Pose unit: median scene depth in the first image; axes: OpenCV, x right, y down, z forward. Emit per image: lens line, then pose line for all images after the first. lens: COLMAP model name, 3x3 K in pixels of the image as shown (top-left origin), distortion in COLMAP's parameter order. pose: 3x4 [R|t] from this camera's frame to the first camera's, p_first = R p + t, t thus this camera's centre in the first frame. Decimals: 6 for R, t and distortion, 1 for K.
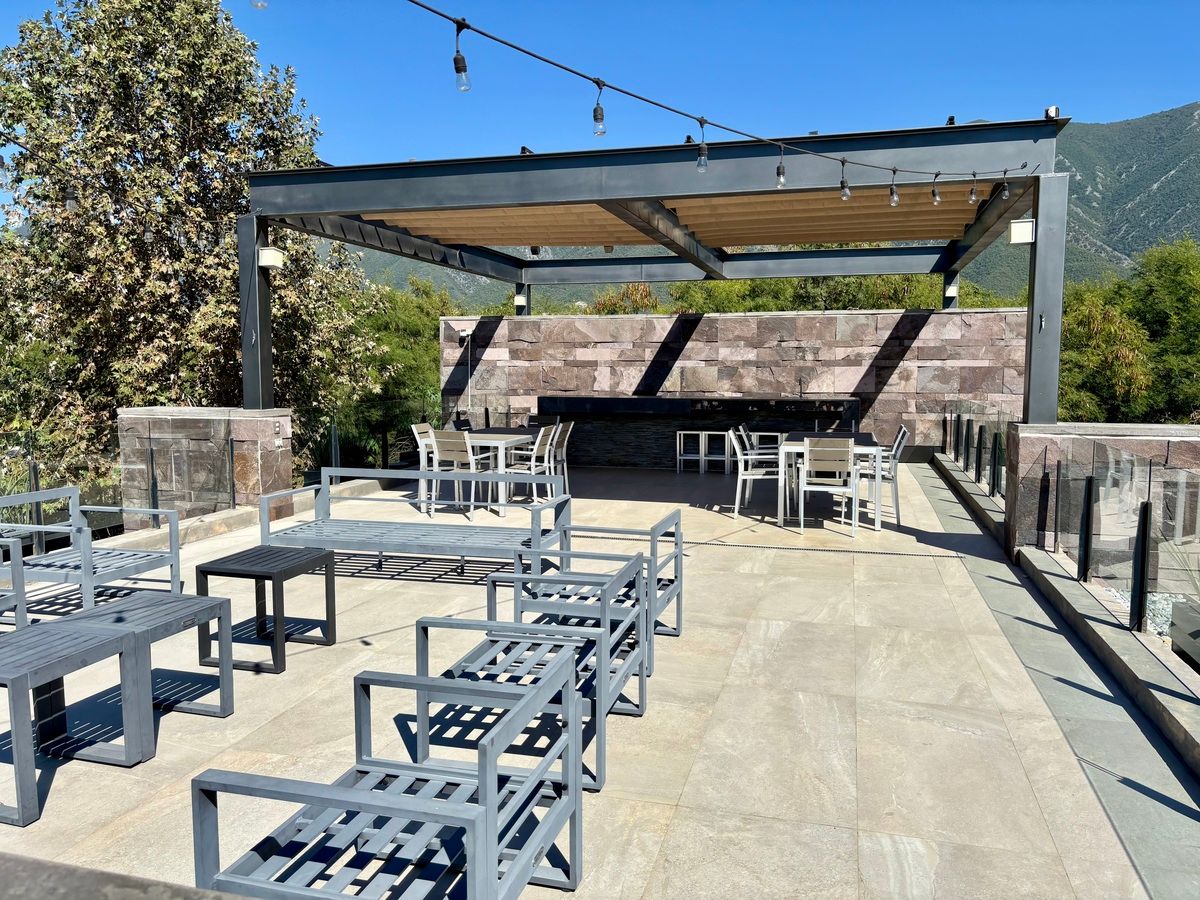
lens RADIAL K [[900.1, 0, 599.5], [0, 900.1, 451.3], [0, 0, 1]] dist [0.003504, 0.000761]
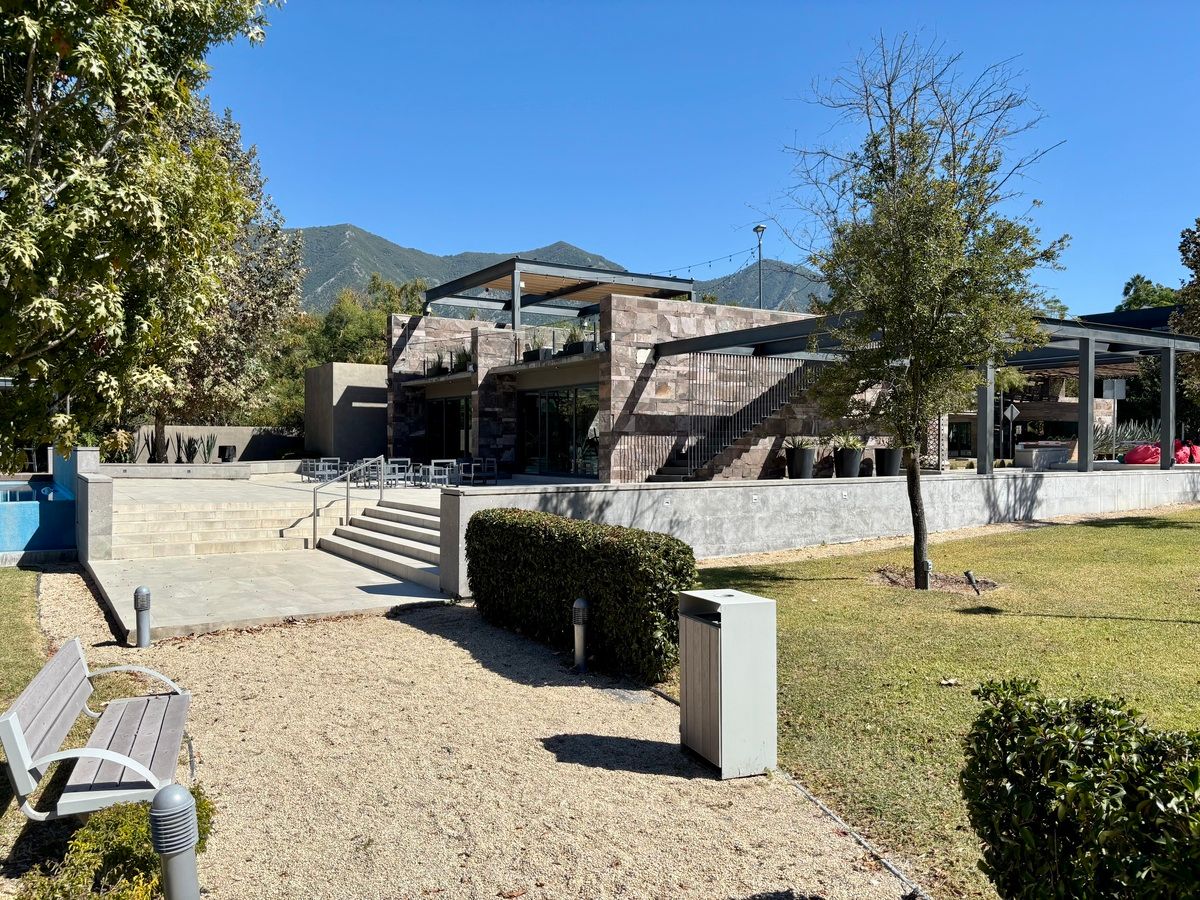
lens RADIAL K [[900.1, 0, 599.4], [0, 900.1, 448.6], [0, 0, 1]] dist [0.003504, 0.000761]
pose [[0.664473, -0.004715, 0.747297, -1.447198], [0.073169, 0.995586, -0.058778, 0.328393], [-0.743721, 0.093735, 0.661885, -0.733518]]
